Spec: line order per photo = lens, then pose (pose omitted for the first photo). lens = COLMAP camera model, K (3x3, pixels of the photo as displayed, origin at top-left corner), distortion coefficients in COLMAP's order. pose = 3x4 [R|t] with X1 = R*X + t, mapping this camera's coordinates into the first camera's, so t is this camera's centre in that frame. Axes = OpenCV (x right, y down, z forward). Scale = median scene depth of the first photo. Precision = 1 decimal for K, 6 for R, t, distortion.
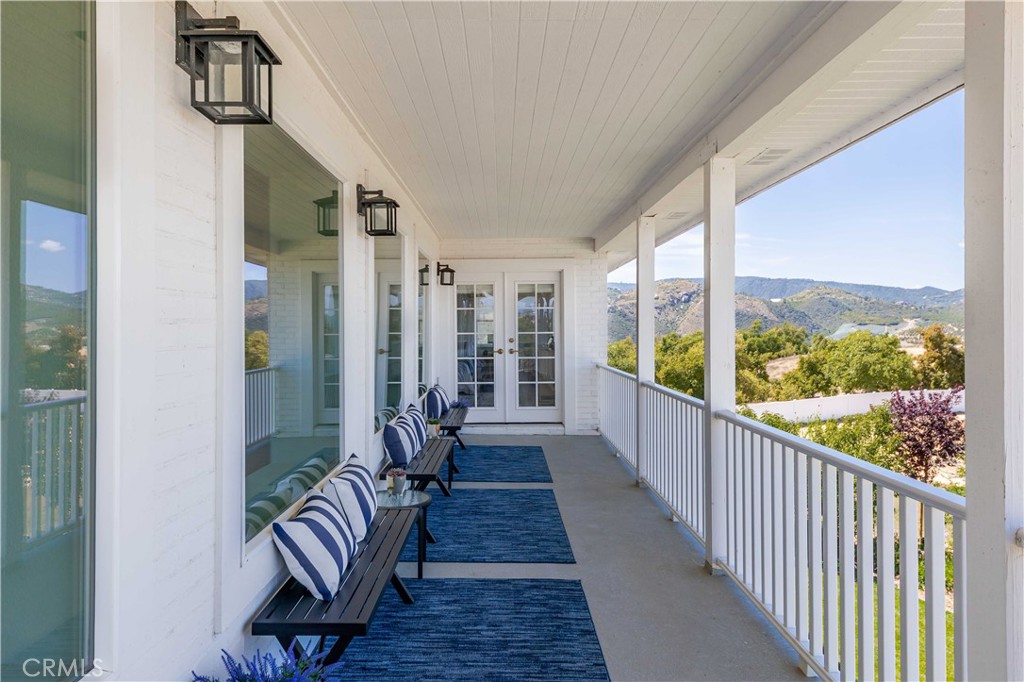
lens RADIAL K [[689.5, 0, 511.3], [0, 689.5, 333.0], [0, 0, 1]] dist [-0.000350, -0.000894]
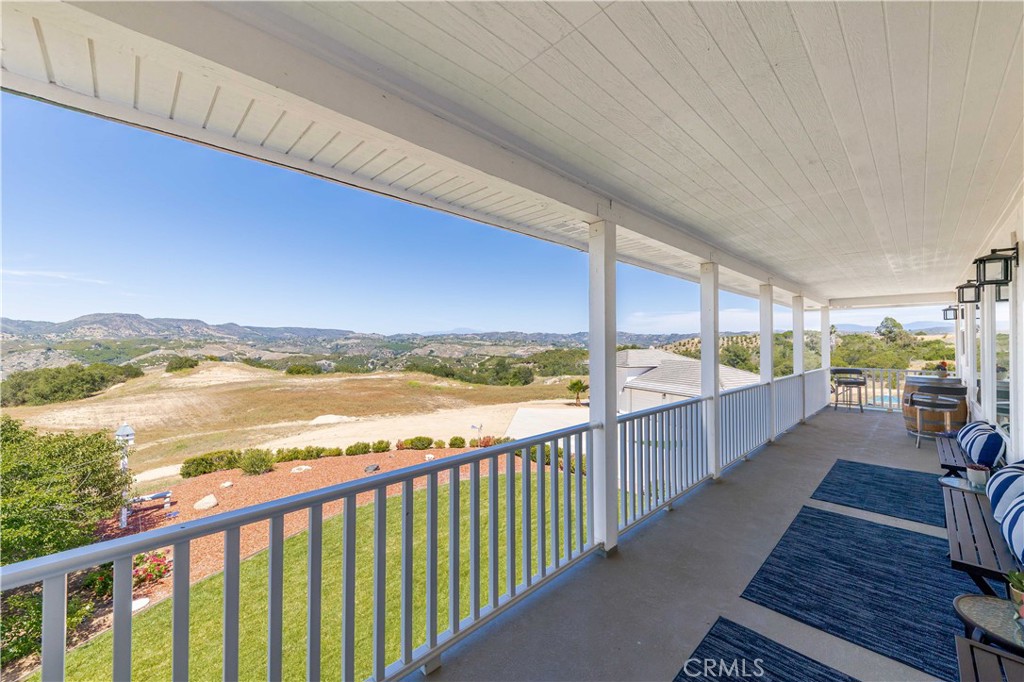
lens RADIAL K [[404.3, 0, 494.0], [0, 404.3, 340.3], [0, 0, 1]] dist [0.002686, 0.000014]
pose [[-0.687774, 0.003132, 0.725918, -0.032157], [0.005131, 0.999987, 0.000546, -0.012529], [-0.725906, 0.004100, -0.687781, 0.591305]]
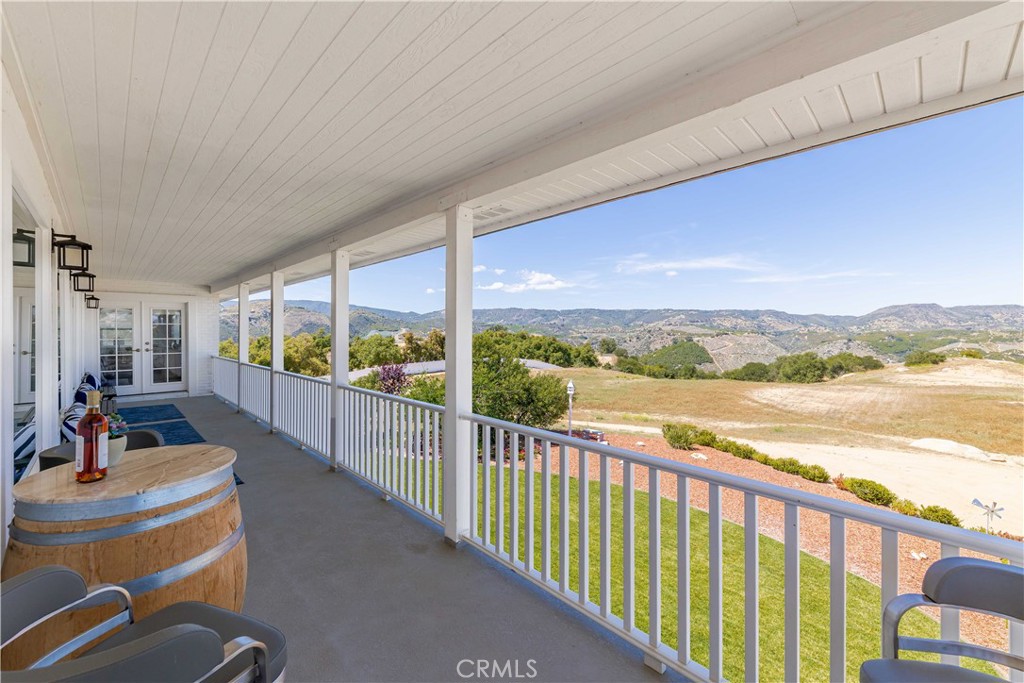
lens RADIAL K [[404.3, 0, 506.7], [0, 404.3, 331.9], [0, 0, 1]] dist [0.002686, 0.000014]
pose [[0.719701, 0.003139, 0.694277, -0.052780], [0.002545, 0.999971, -0.007159, -0.007398], [-0.694280, 0.006920, 0.719672, -0.278762]]
